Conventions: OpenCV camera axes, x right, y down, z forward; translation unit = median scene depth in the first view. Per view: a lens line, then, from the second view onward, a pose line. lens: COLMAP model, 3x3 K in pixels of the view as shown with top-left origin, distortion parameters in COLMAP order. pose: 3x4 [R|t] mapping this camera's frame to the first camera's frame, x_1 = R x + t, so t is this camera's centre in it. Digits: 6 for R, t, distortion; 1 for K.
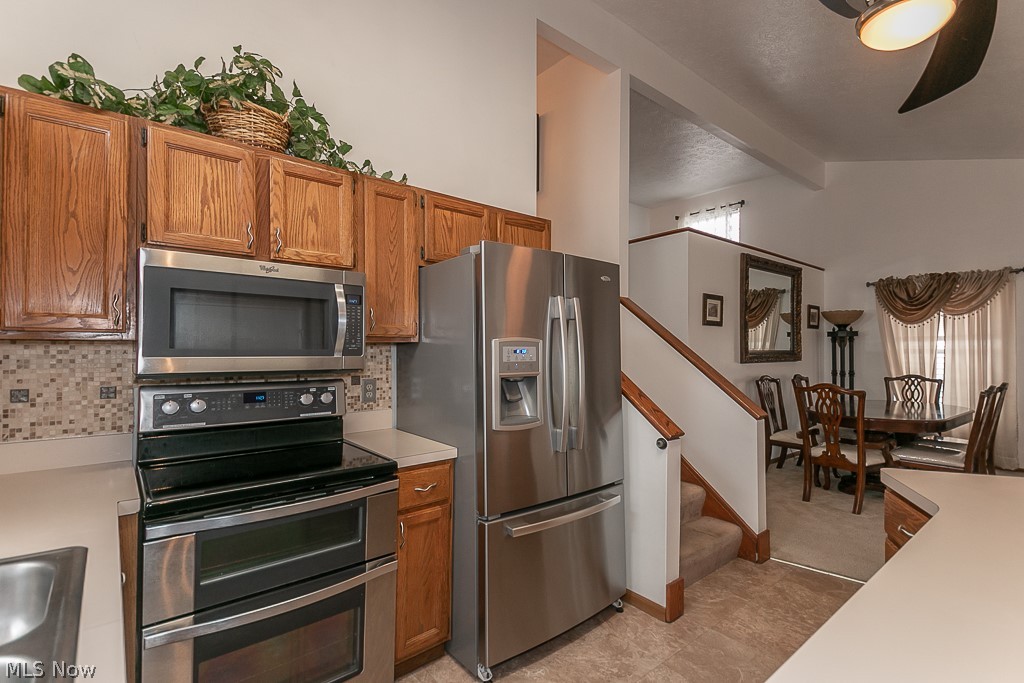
lens RADIAL K [[483.1, 0, 499.2], [0, 483.1, 335.3], [0, 0, 1]] dist [0.051555, -0.026886]
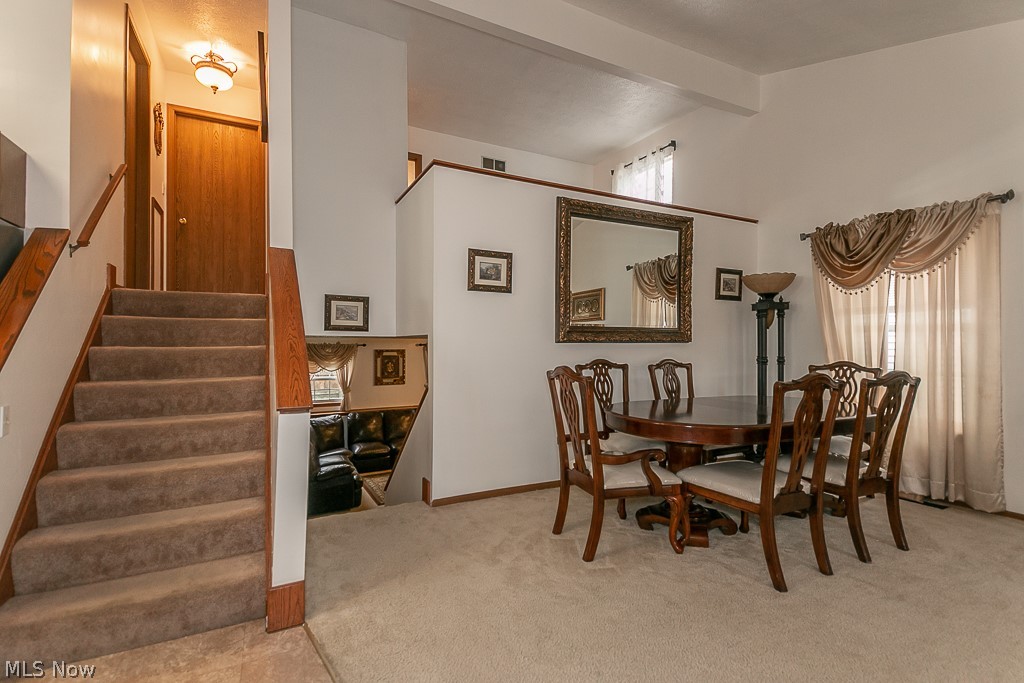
lens RADIAL K [[483.1, 0, 504.0], [0, 483.1, 327.6], [0, 0, 1]] dist [0.051555, -0.026886]
pose [[0.975935, -0.003644, -0.218029, 0.529858], [0.003778, 0.999993, 0.000198, 0.030739], [0.218027, -0.001017, 0.975942, 0.228150]]
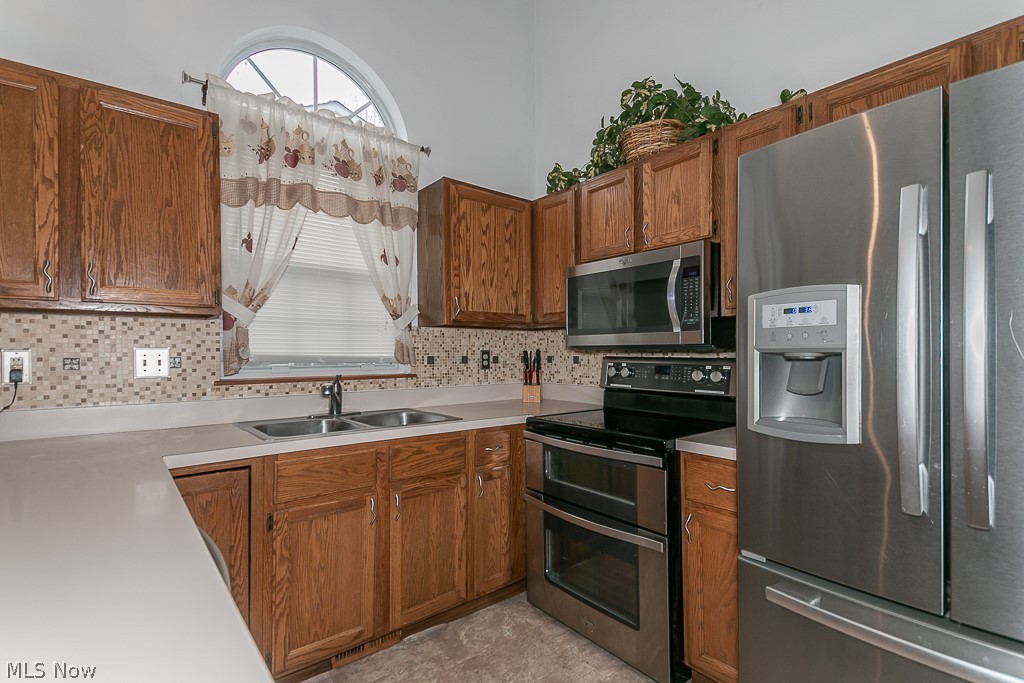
lens RADIAL K [[483.1, 0, 510.8], [0, 483.1, 348.5], [0, 0, 1]] dist [0.051555, -0.026886]
pose [[-0.021595, -0.013070, -0.999681, 0.240194], [0.026137, 0.999565, -0.013633, 0.029497], [0.999425, -0.026423, -0.021244, 0.239544]]
